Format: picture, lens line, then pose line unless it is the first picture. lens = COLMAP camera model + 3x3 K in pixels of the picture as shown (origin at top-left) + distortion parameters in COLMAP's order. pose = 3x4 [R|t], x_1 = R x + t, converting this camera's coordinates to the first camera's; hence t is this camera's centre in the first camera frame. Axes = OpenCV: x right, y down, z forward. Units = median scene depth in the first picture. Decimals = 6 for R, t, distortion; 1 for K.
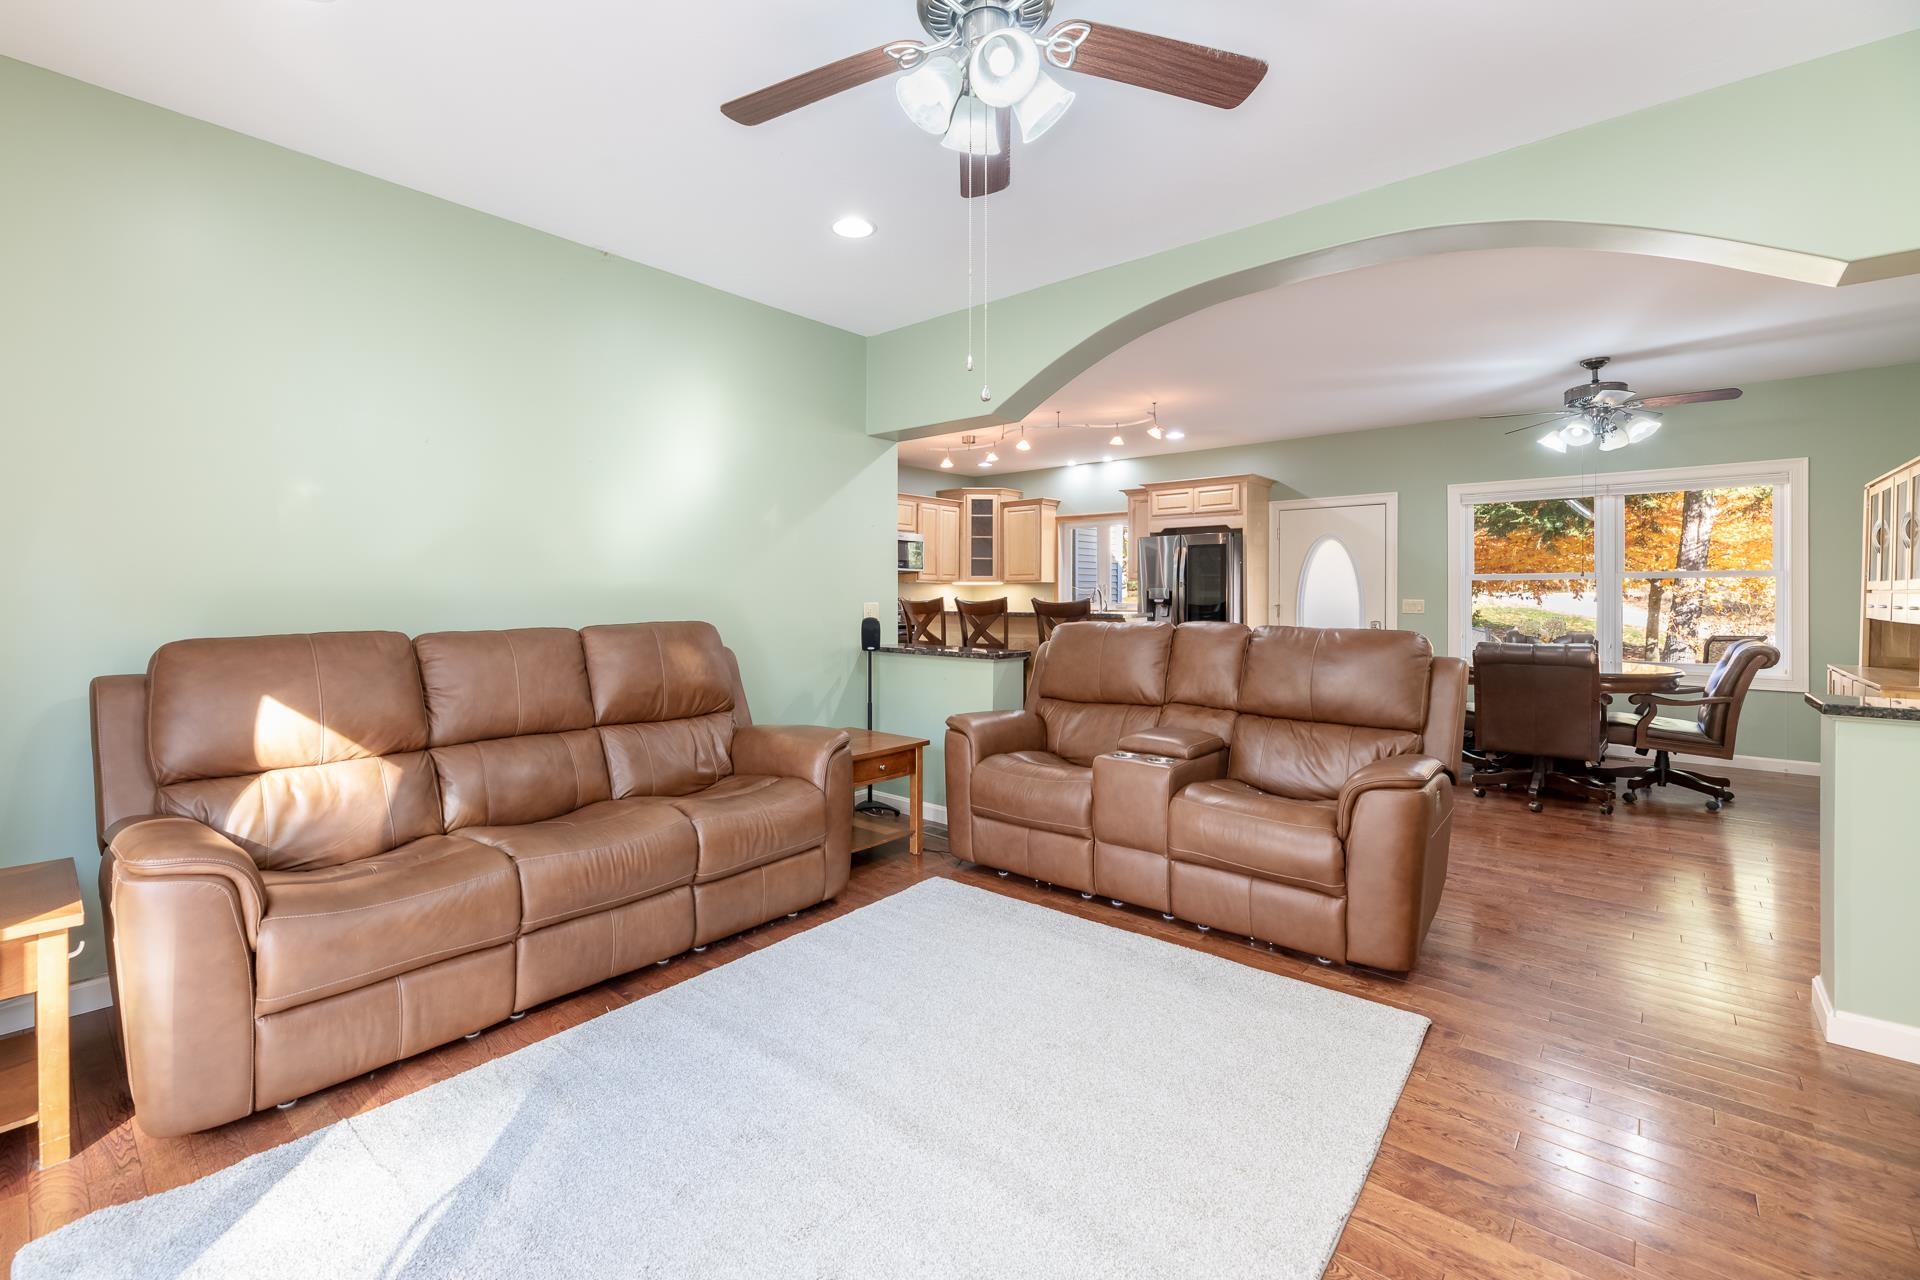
lens RADIAL K [[793.3, 0, 907.0], [0, 793.3, 592.8], [0, 0, 1]] dist [-0.002023, -0.000075]
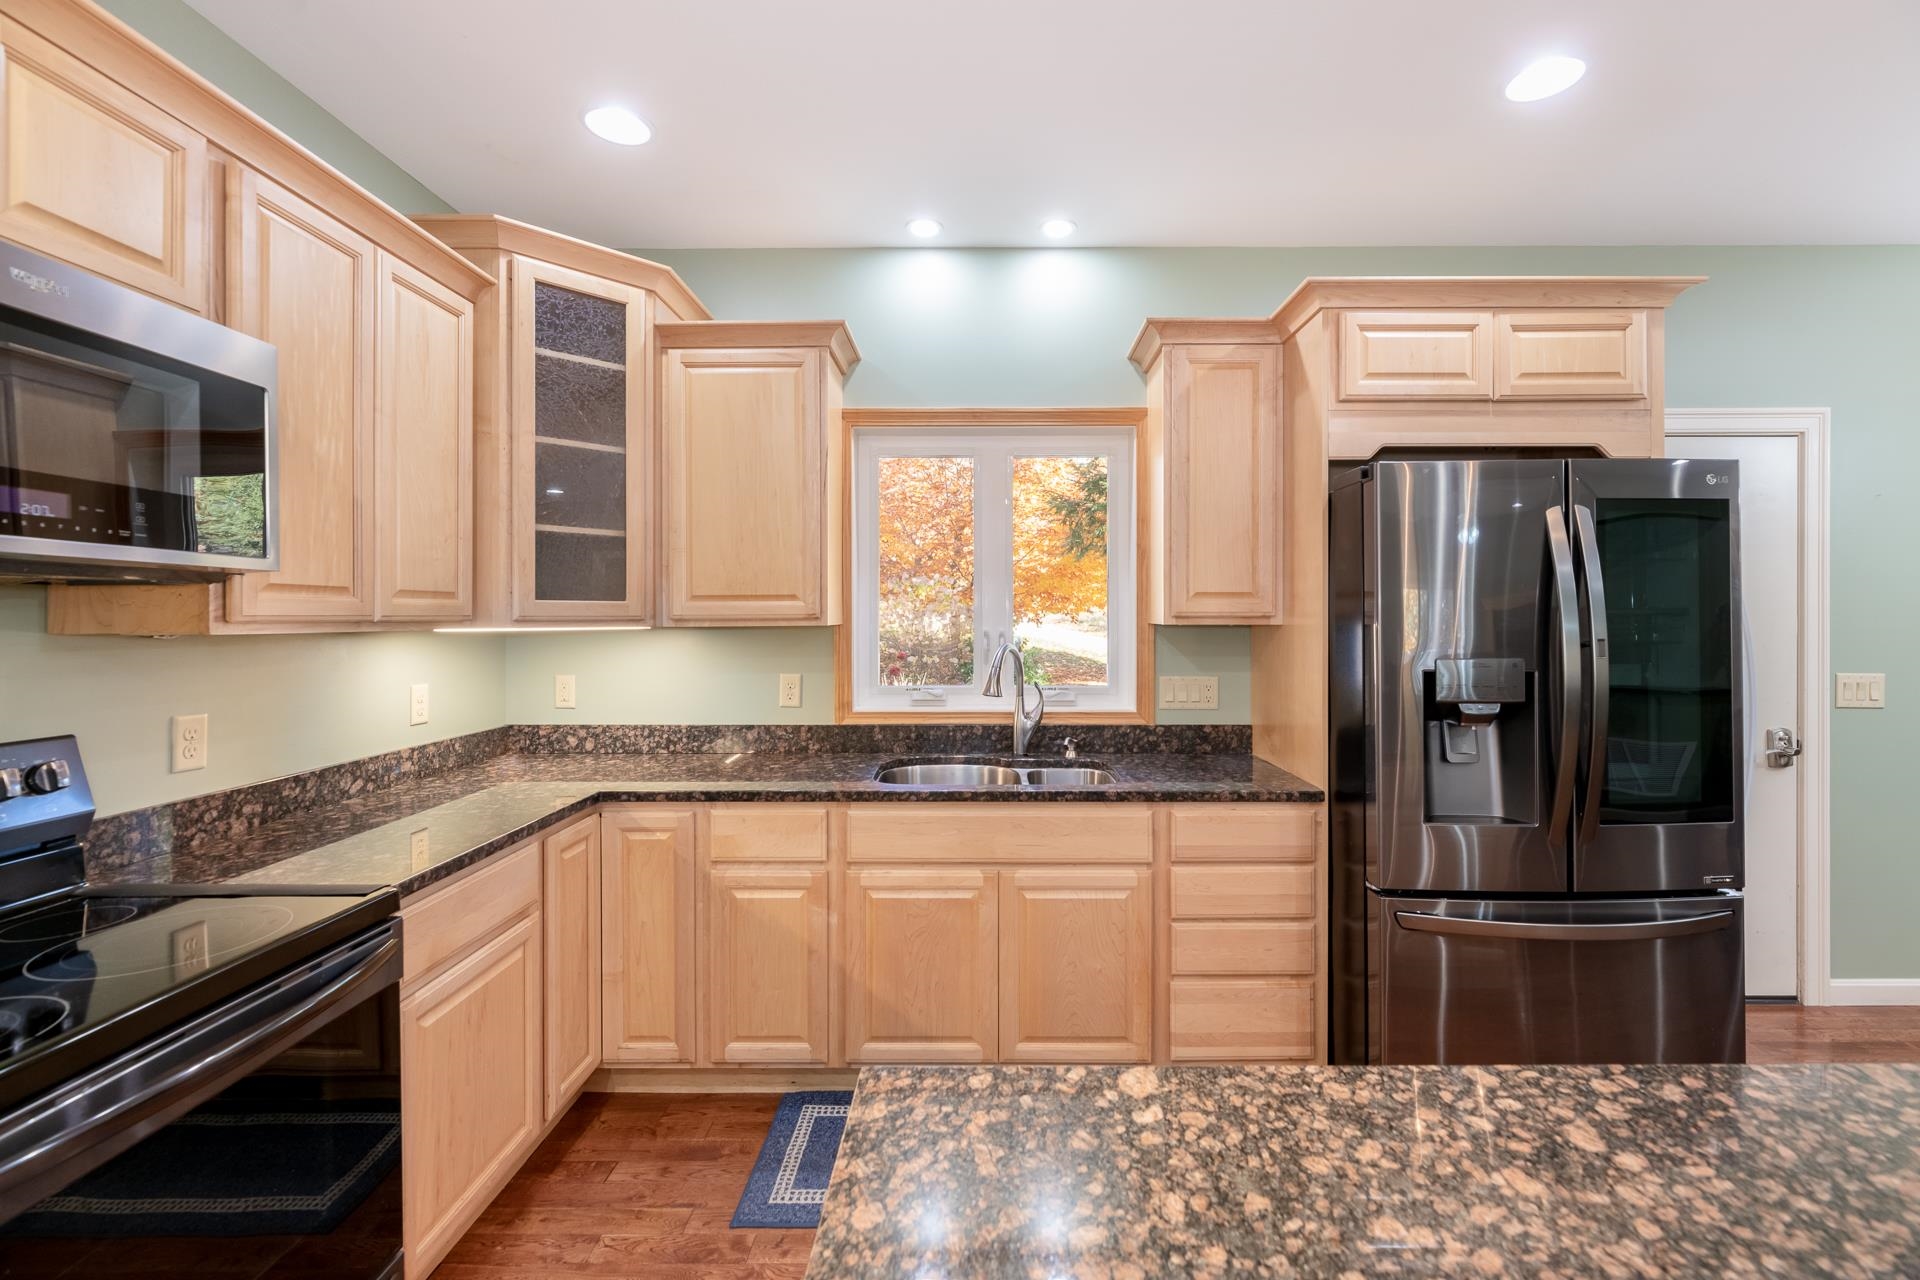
lens RADIAL K [[820.7, 0, 969.3], [0, 820.7, 613.3], [0, 0, 1]] dist [0.000185, -0.000488]
pose [[0.738220, -0.003334, 0.674552, 0.011009], [0.002108, 0.999994, 0.002635, -0.018327], [-0.674557, -0.000524, 0.738222, 0.748017]]
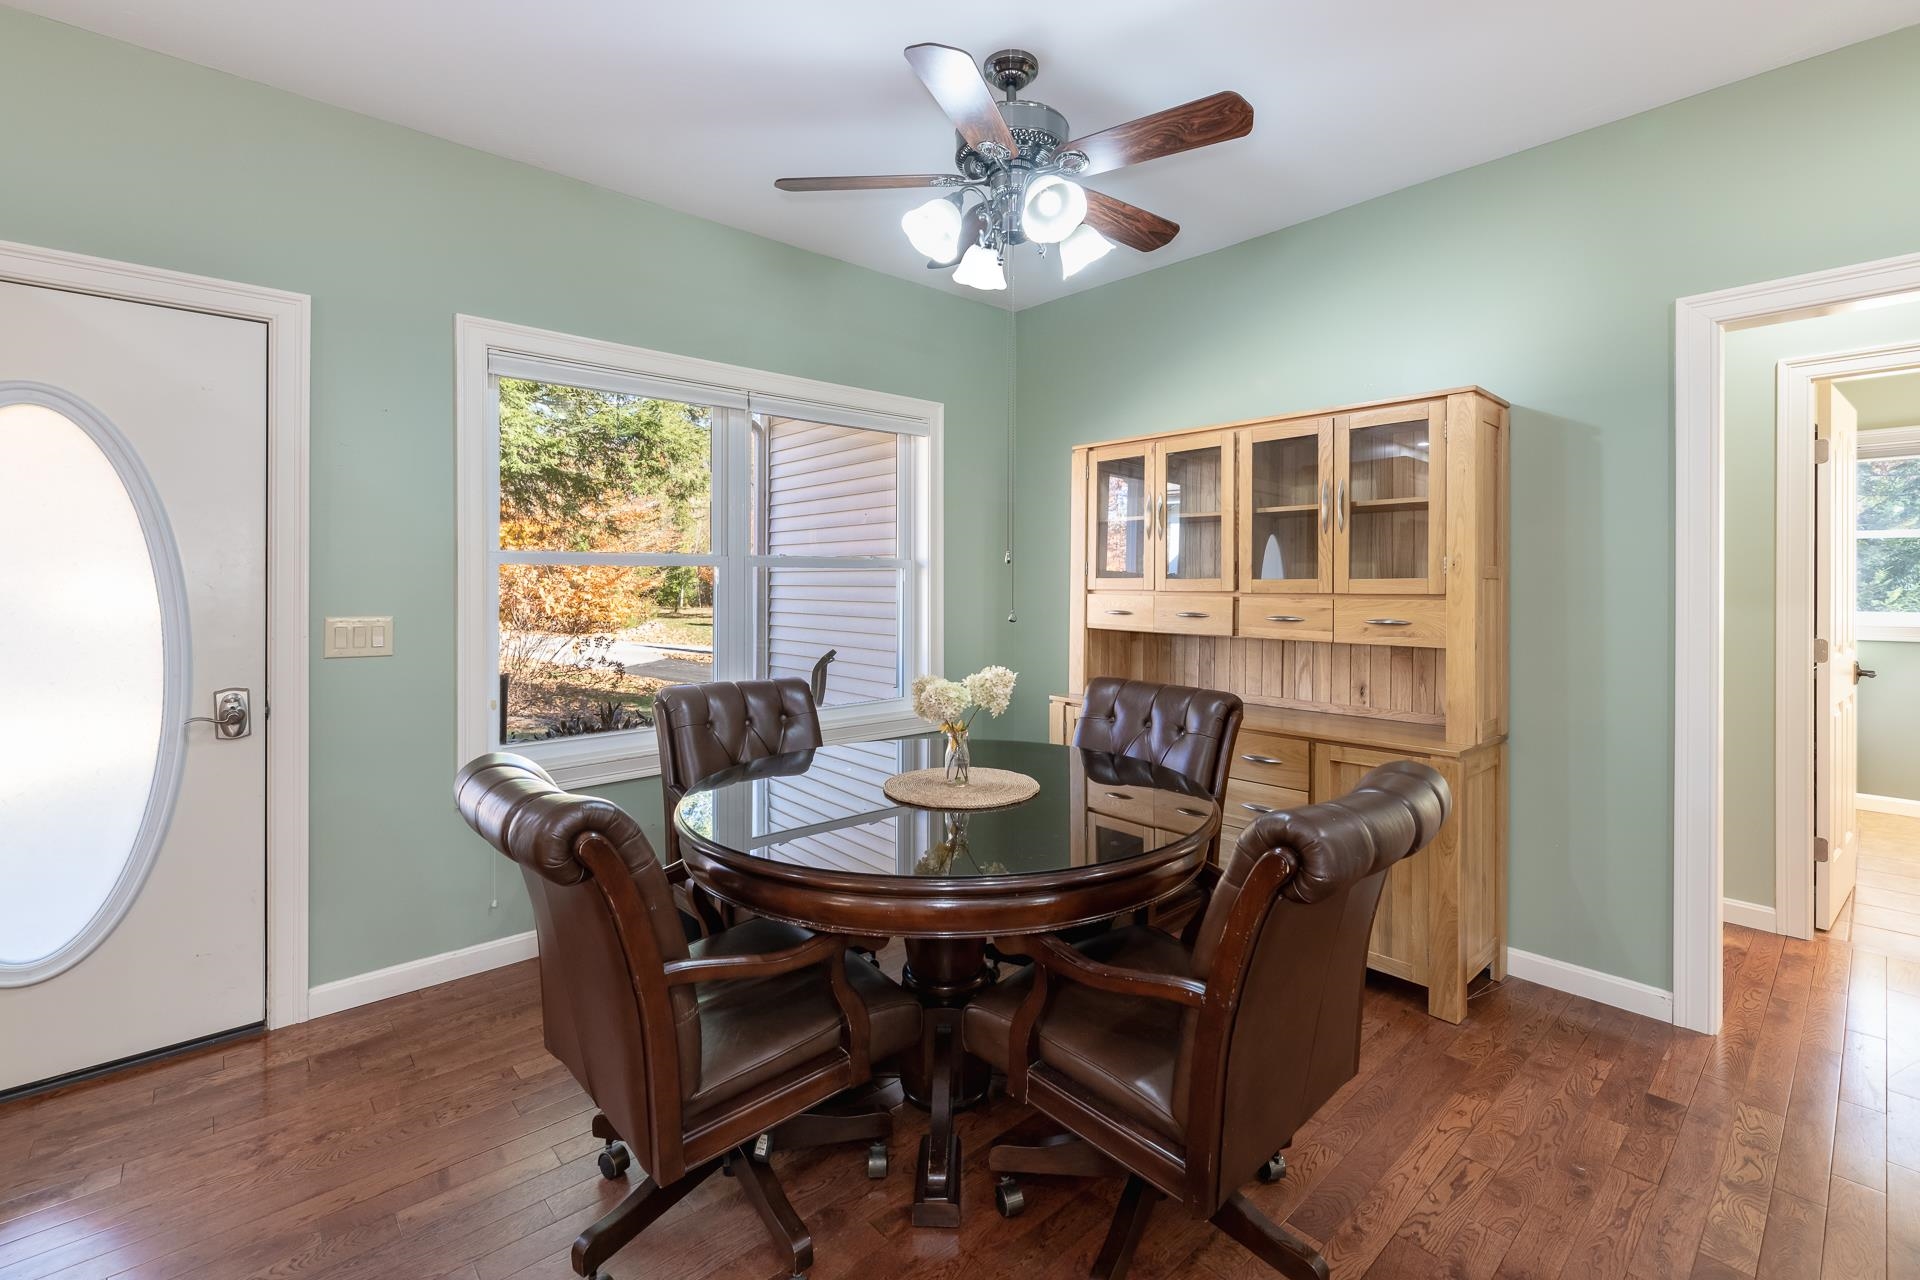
lens RADIAL K [[820.7, 0, 997.8], [0, 820.7, 576.9], [0, 0, 1]] dist [0.000185, -0.000488]
pose [[0.086248, 0.000613, 0.996273, 0.228623], [-0.003192, 0.999995, -0.000339, -0.007317], [-0.996269, -0.003150, 0.086250, 0.515993]]
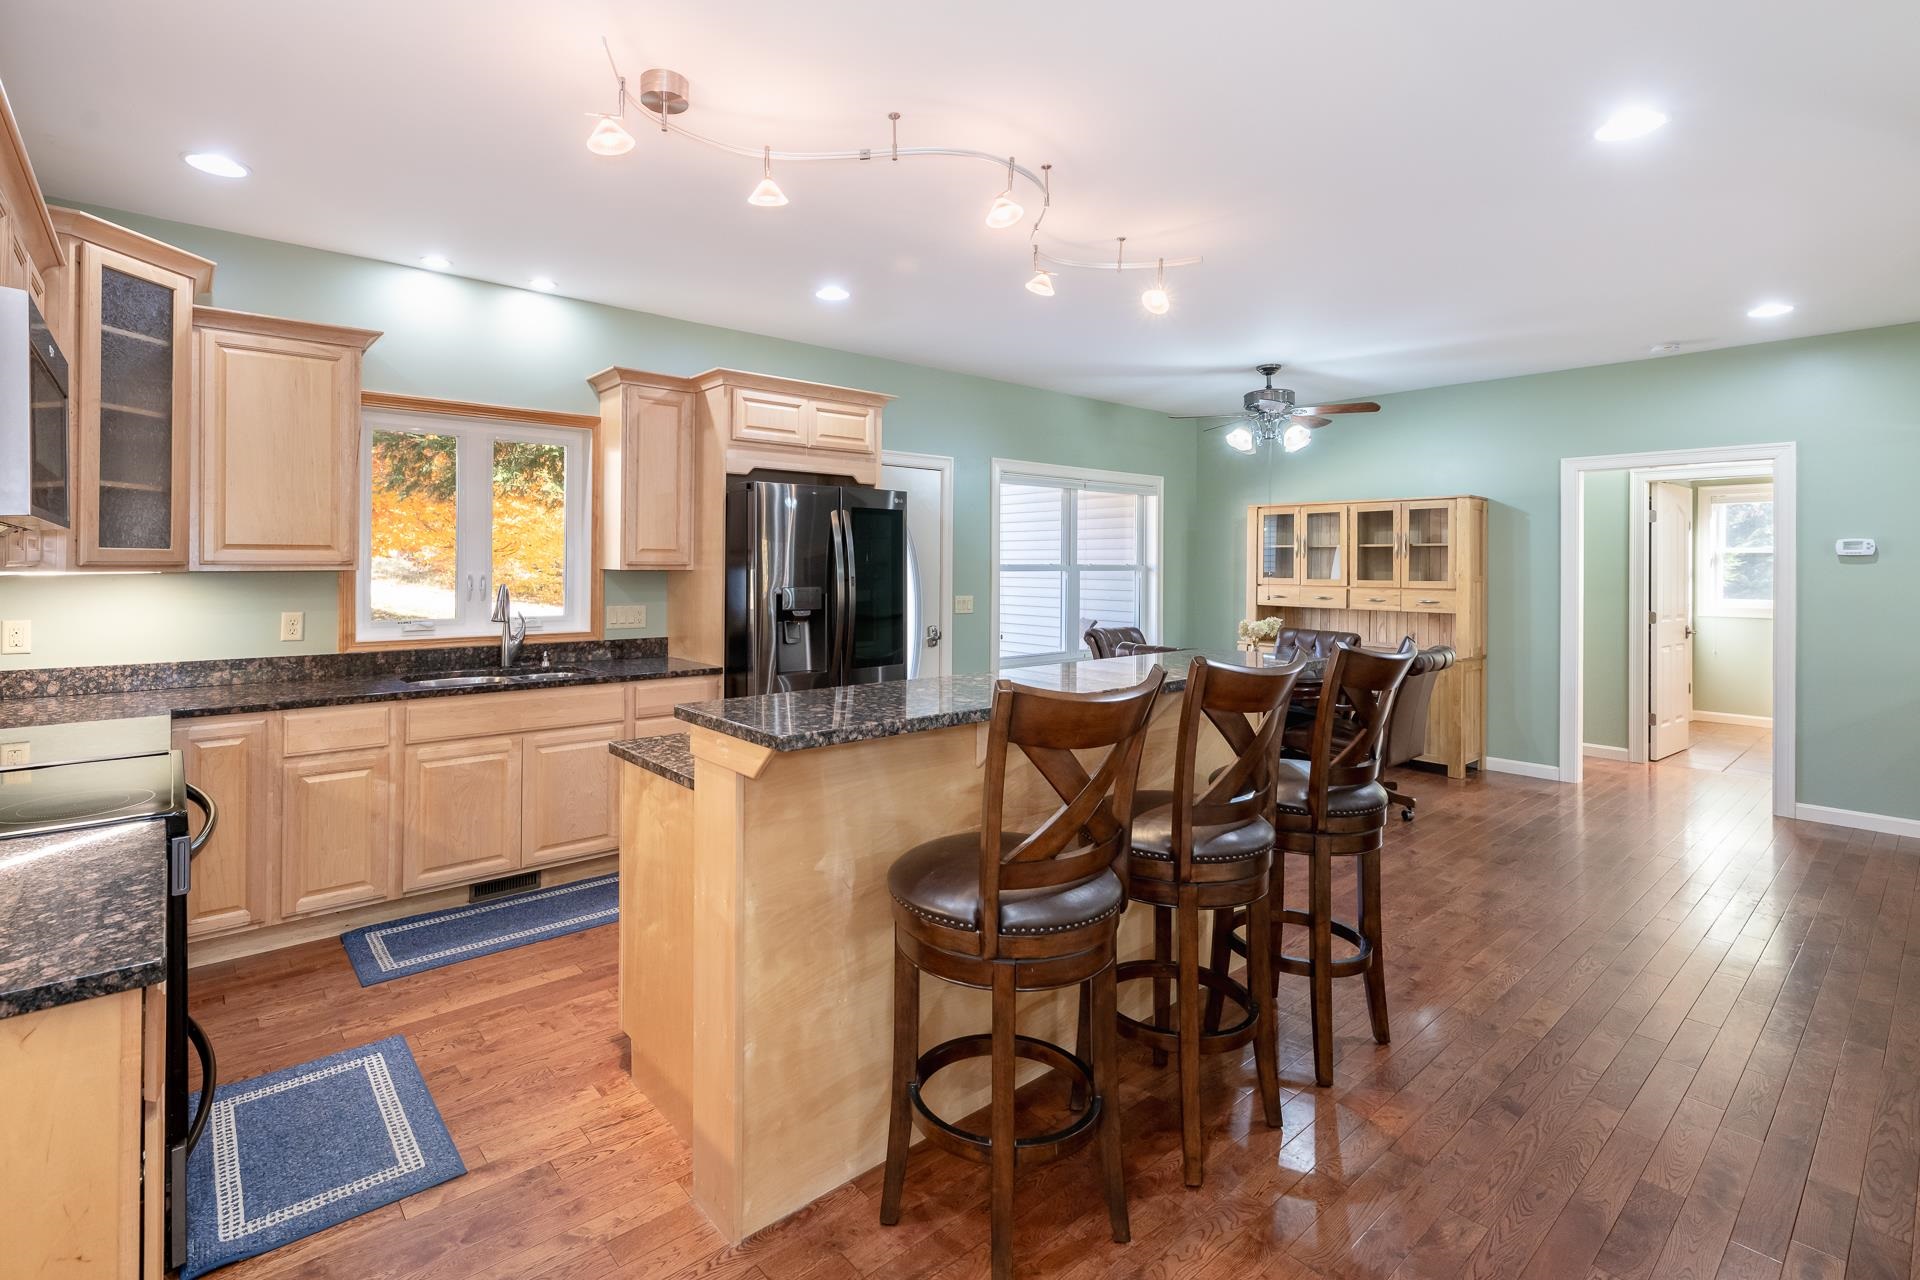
lens RADIAL K [[914.5, 0, 915.1], [0, 914.5, 555.9], [0, 0, 1]] dist [0.006196, 0.000216]
pose [[0.121558, 0.005351, 0.992570, -0.201124], [-0.008211, 0.999957, -0.004385, -0.019889], [-0.992550, -0.007617, 0.121596, 0.702815]]
